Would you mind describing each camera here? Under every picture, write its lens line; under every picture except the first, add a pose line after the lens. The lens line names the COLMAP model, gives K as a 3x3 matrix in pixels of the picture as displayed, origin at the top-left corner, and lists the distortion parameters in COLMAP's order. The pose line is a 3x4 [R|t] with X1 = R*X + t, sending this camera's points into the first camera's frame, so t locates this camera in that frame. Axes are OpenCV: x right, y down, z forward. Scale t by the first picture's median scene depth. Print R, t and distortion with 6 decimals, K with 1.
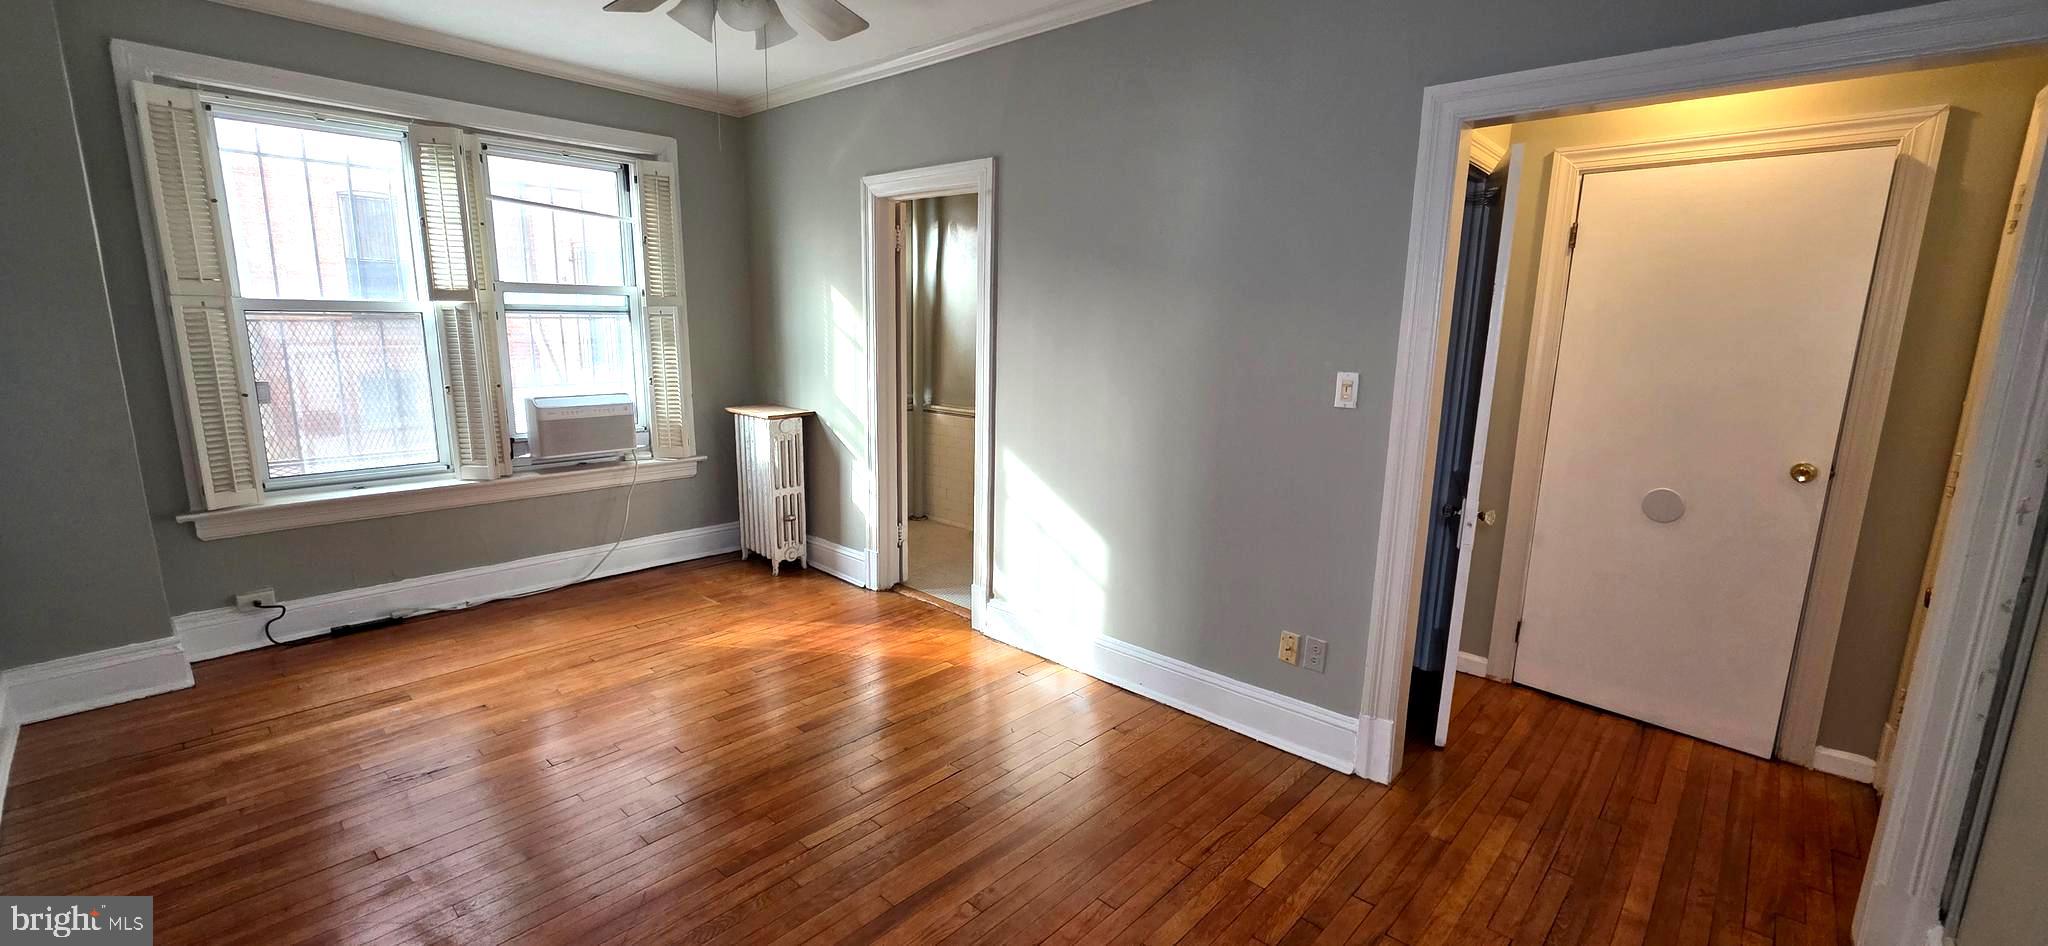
lens RADIAL K [[820.4, 0, 1023.5], [0, 820.4, 465.3], [0, 0, 1]] dist [0.000608, 0.000368]
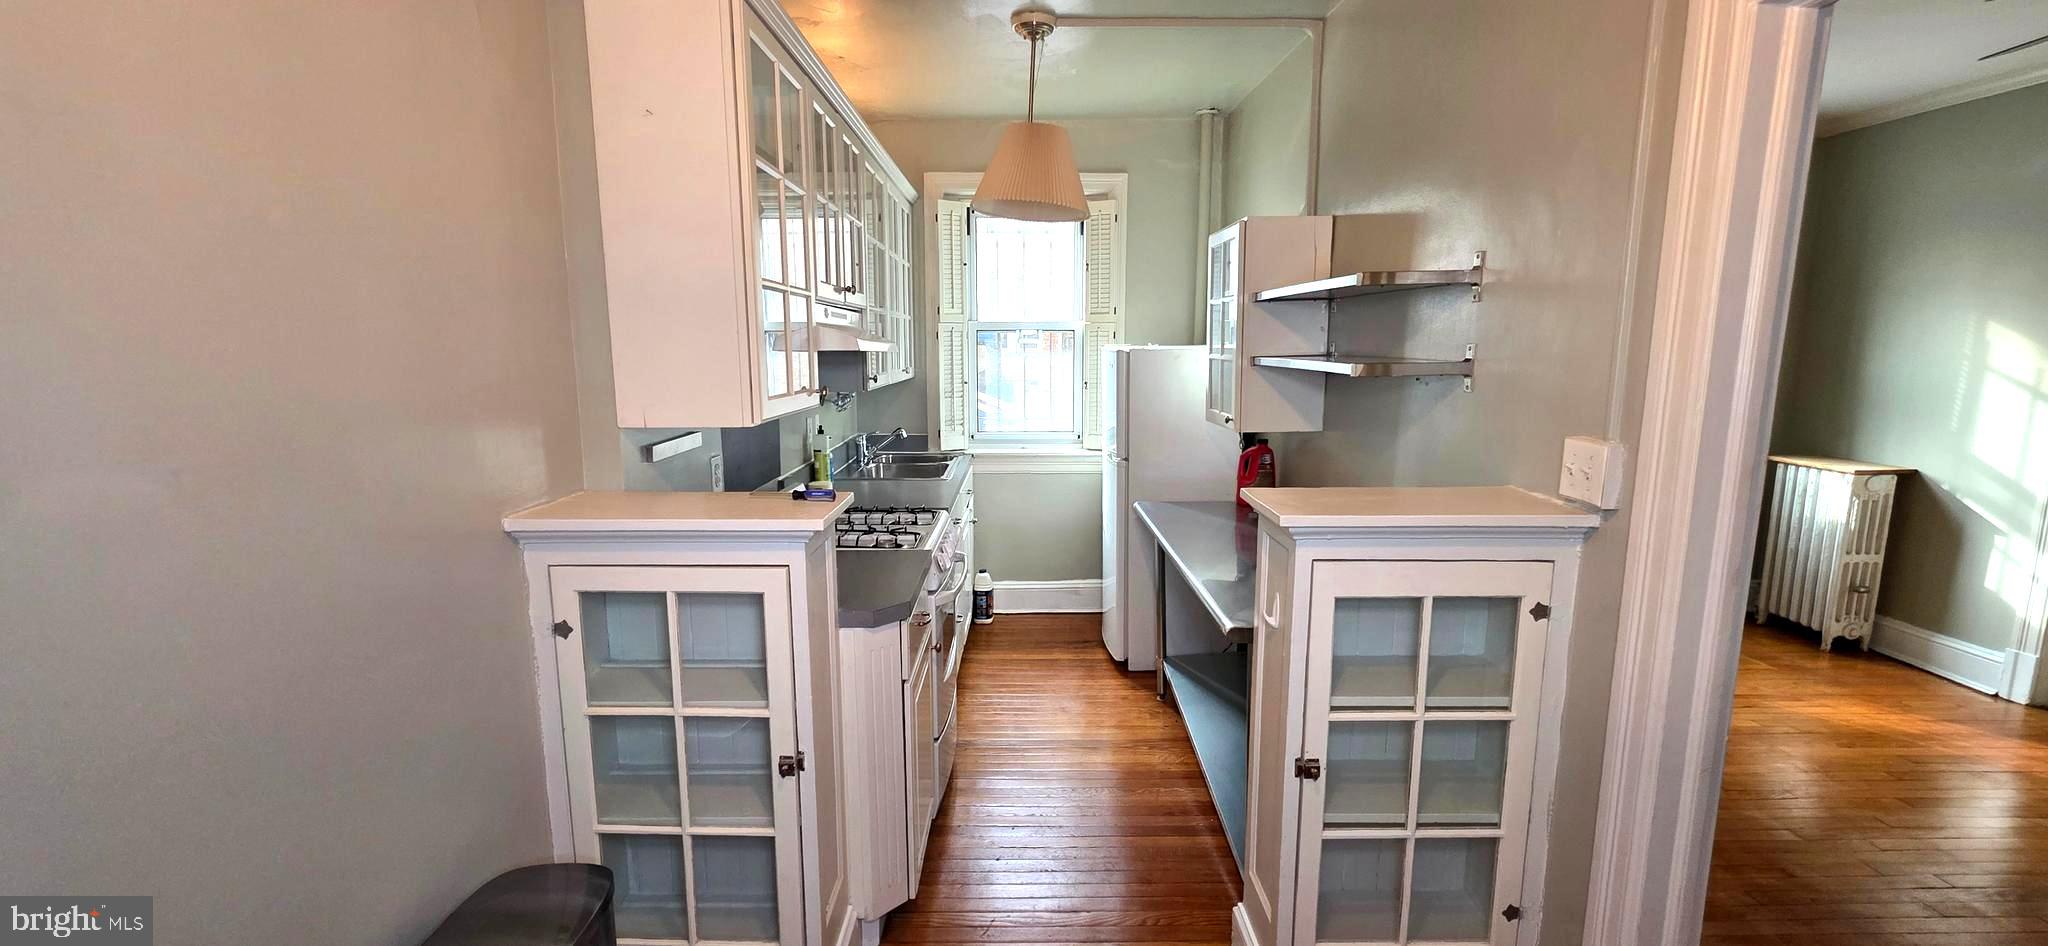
lens RADIAL K [[820.4, 0, 1021.4], [0, 820.4, 464.2], [0, 0, 1]] dist [0.000608, 0.000368]
pose [[0.681823, 0.090067, -0.725951, -0.303901], [-0.115629, 0.993185, 0.014622, 0.025246], [0.722321, 0.073971, 0.687591, -0.270446]]
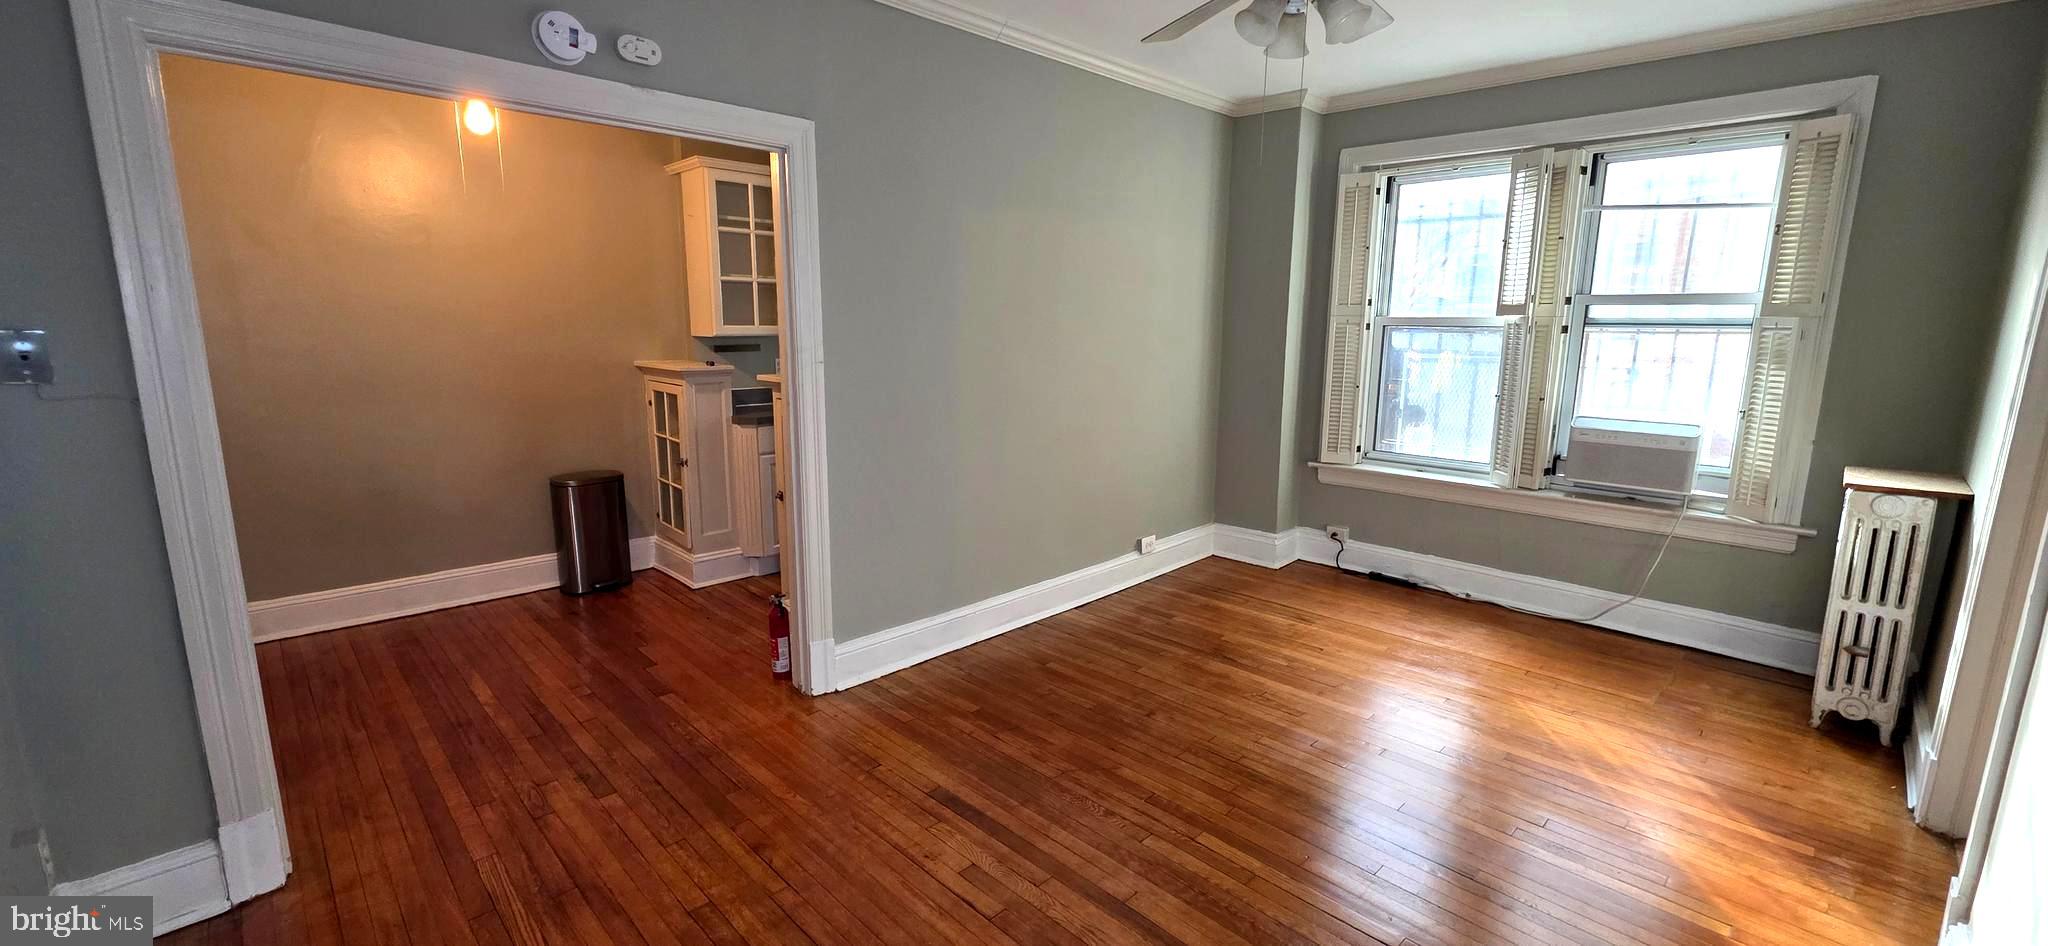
lens RADIAL K [[820.4, 0, 1018.1], [0, 820.4, 468.8], [0, 0, 1]] dist [0.000608, 0.000368]
pose [[-0.053506, 0.160443, -0.985594, 0.384756], [-0.185506, 0.968230, 0.167687, -0.062926], [0.981185, 0.191806, -0.022043, 0.402265]]
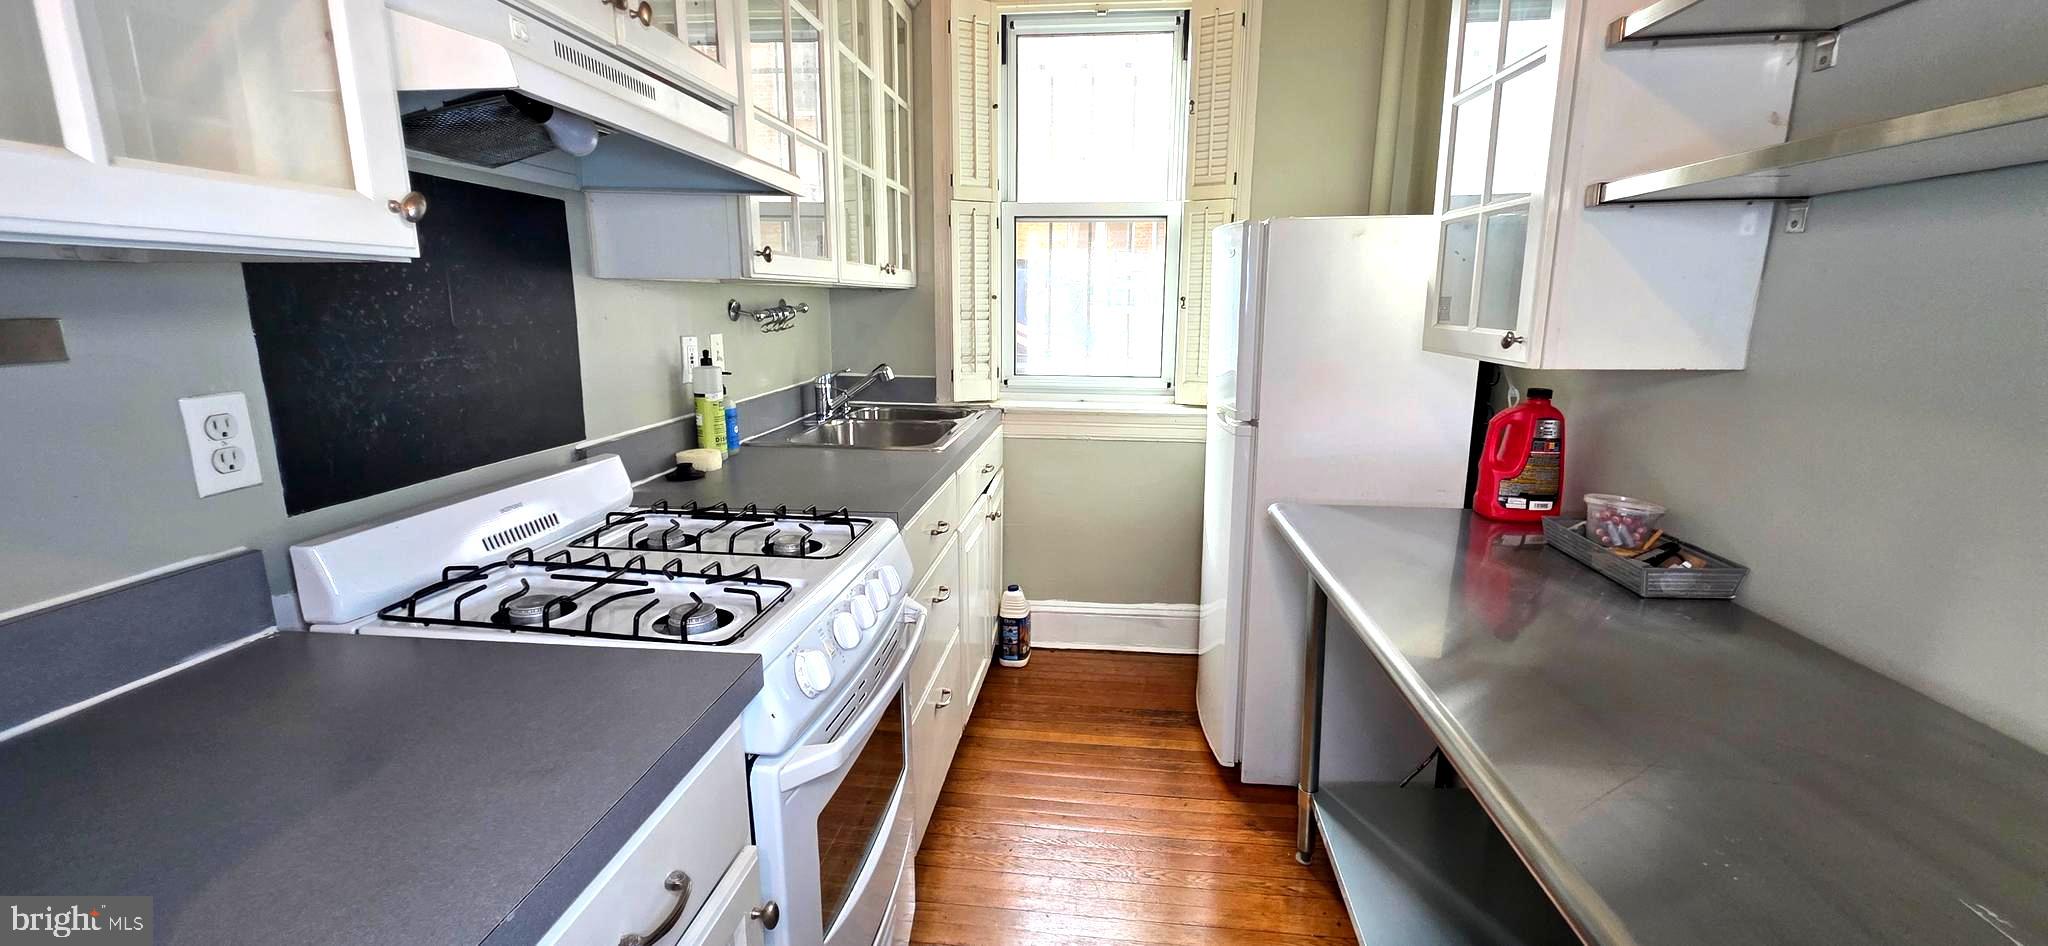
lens RADIAL K [[820.4, 0, 1022.3], [0, 820.4, 465.6], [0, 0, 1]] dist [0.000608, 0.000368]
pose [[0.597780, 0.147992, -0.787882, -0.566093], [-0.135808, 0.987302, 0.082410, 0.023514], [0.790073, 0.057738, 0.610287, 0.016410]]
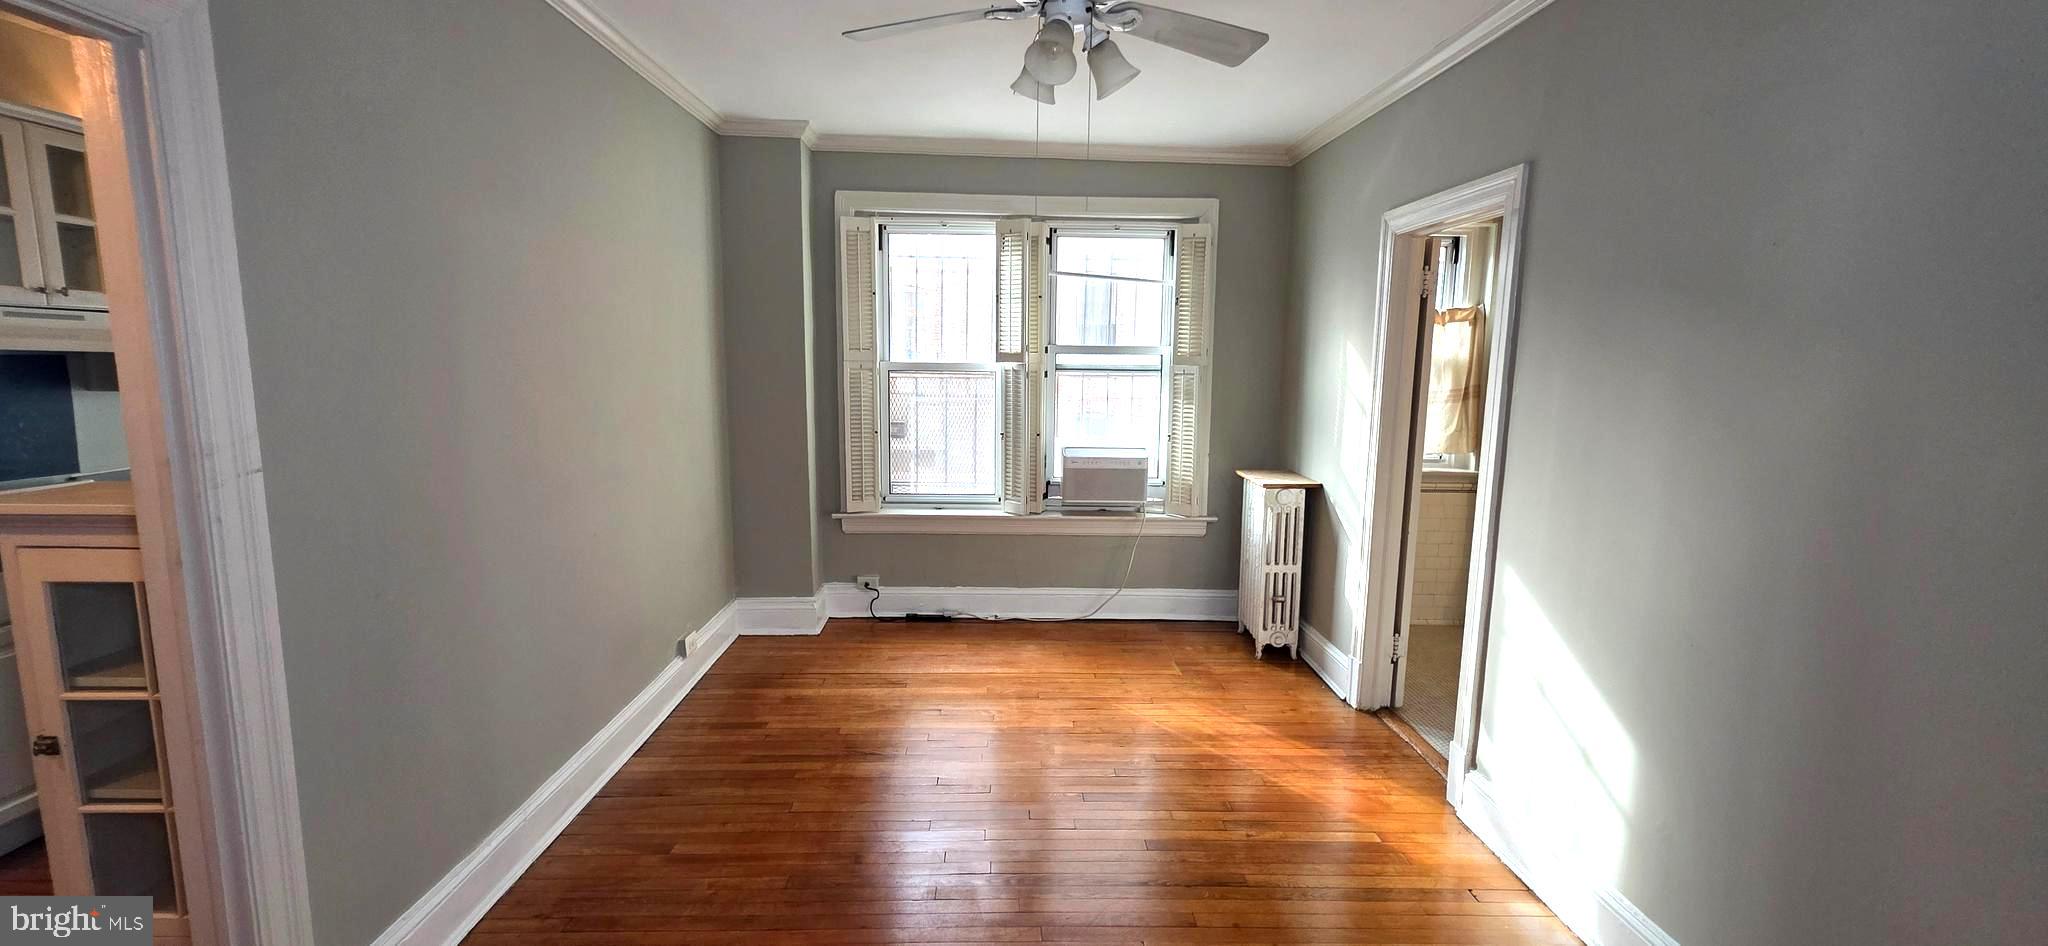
lens RADIAL K [[820.4, 0, 1018.6], [0, 820.4, 468.4], [0, 0, 1]] dist [0.000608, 0.000368]
pose [[0.693654, 0.089193, -0.714765, 0.164068], [-0.128415, 0.991720, -0.000869, -0.044823], [0.708769, 0.092389, 0.699364, 0.175911]]
